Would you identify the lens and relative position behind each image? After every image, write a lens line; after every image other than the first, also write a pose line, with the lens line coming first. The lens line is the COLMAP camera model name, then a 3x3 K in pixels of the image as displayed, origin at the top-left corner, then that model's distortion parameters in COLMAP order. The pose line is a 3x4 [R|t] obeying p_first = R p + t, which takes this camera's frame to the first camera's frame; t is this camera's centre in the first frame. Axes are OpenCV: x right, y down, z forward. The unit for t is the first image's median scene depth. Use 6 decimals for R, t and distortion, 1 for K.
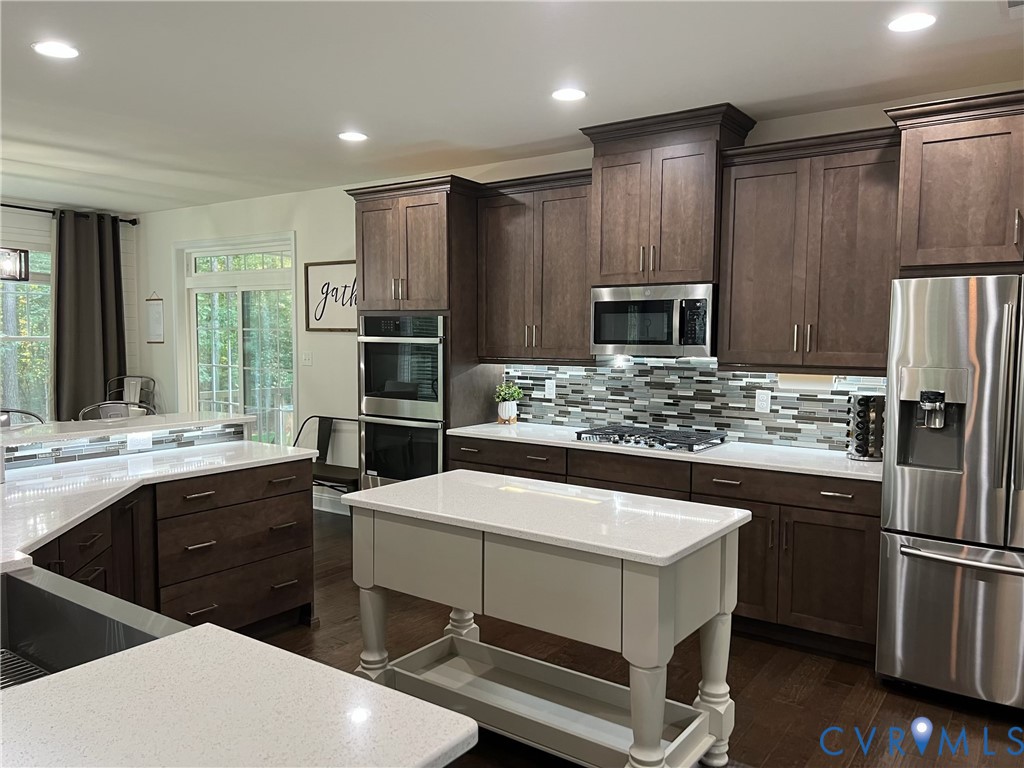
lens RADIAL K [[769.2, 0, 512.0], [0, 769.2, 384.0], [0, 0, 1]] dist [0.047938, -0.050288]
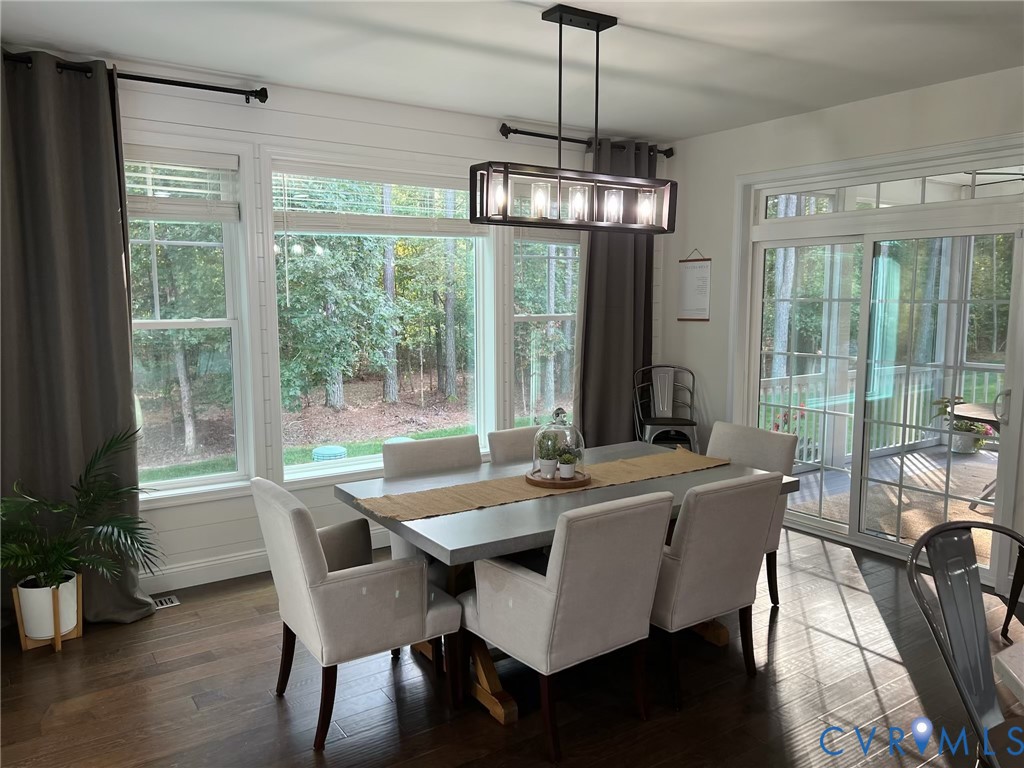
lens RADIAL K [[769.2, 0, 512.0], [0, 769.2, 384.0], [0, 0, 1]] dist [0.047938, -0.050288]
pose [[0.939965, 0.030694, -0.339887, -0.382097], [-0.014172, 0.998599, 0.050986, -0.028264], [0.340976, -0.043108, 0.939083, 0.269182]]
